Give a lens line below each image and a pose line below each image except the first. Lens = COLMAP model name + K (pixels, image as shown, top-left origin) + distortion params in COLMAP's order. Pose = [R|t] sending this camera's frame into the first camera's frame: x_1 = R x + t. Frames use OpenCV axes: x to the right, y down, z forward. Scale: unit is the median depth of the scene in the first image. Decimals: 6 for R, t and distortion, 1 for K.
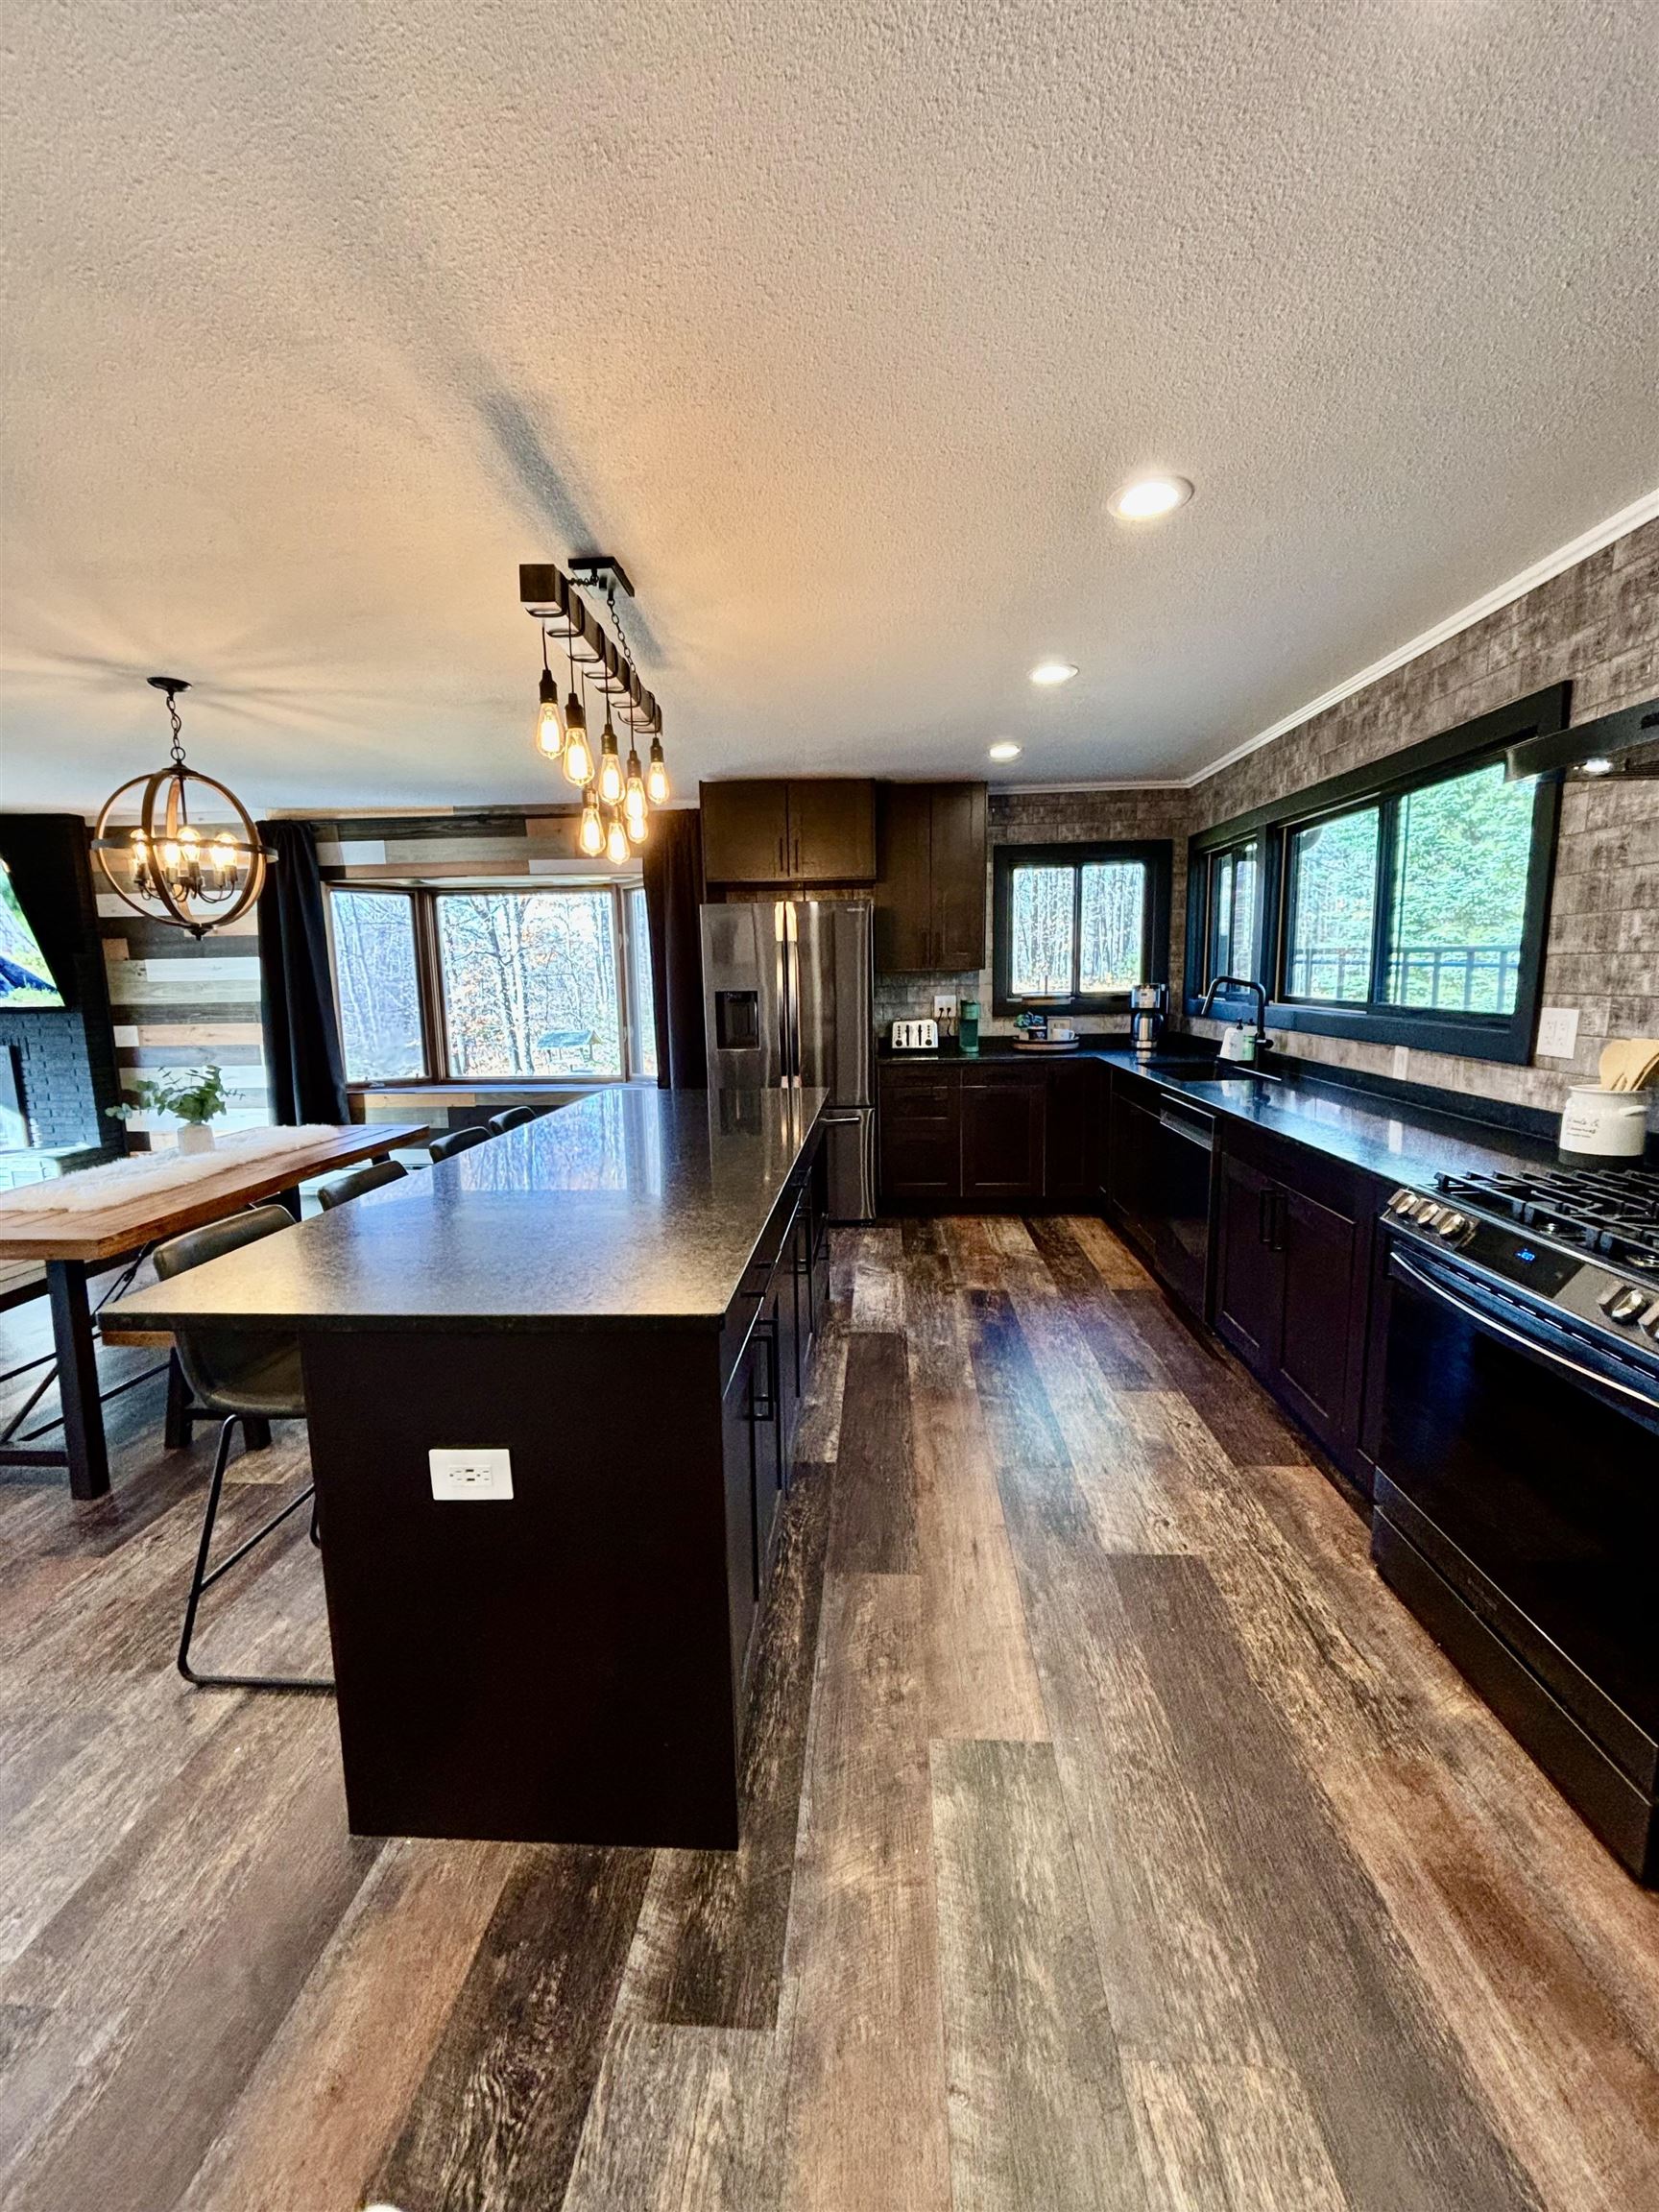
lens RADIAL K [[895.2, 0, 836.5], [0, 895.2, 1104.5], [0, 0, 1]] dist [-0.002261, -0.000360]
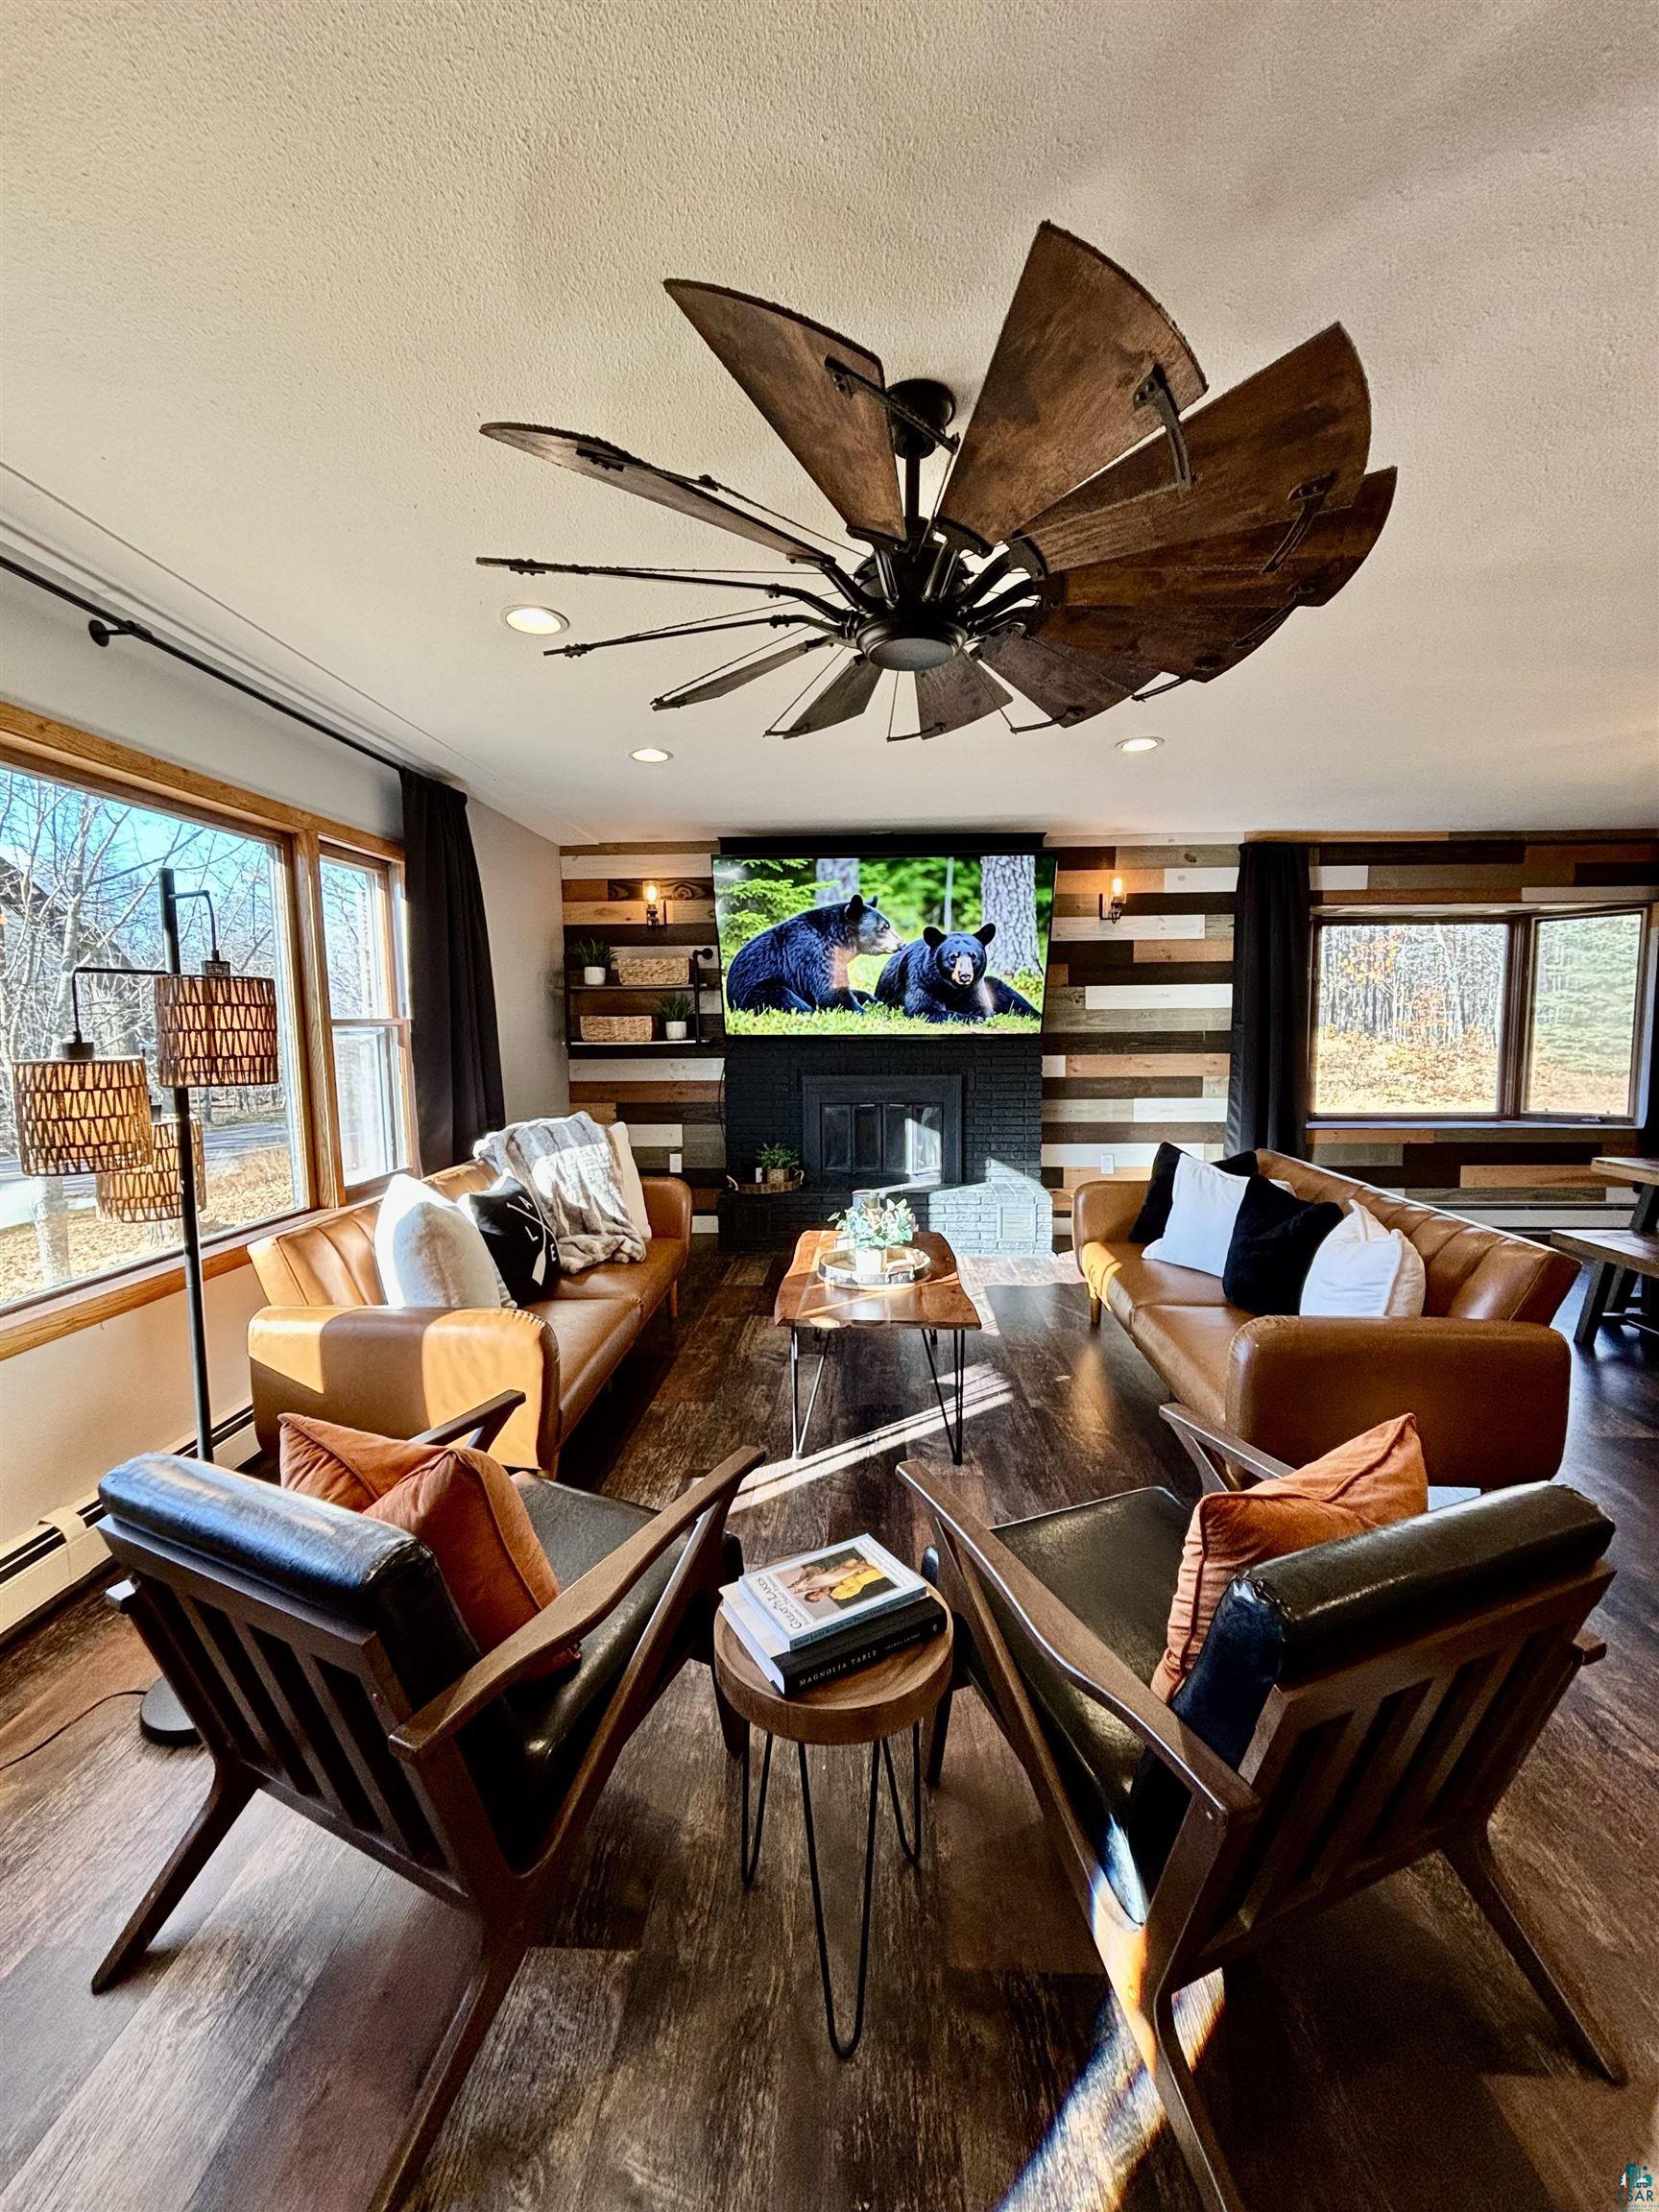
lens RADIAL K [[901.9, 0, 821.6], [0, 901.9, 1098.8], [0, 0, 1]] dist [0.000434, -0.000041]
pose [[0.999957, 0.008213, -0.004288, -1.858761], [-0.008442, 0.998364, -0.056543, 0.025713], [0.003816, 0.056577, 0.998391, 0.077652]]
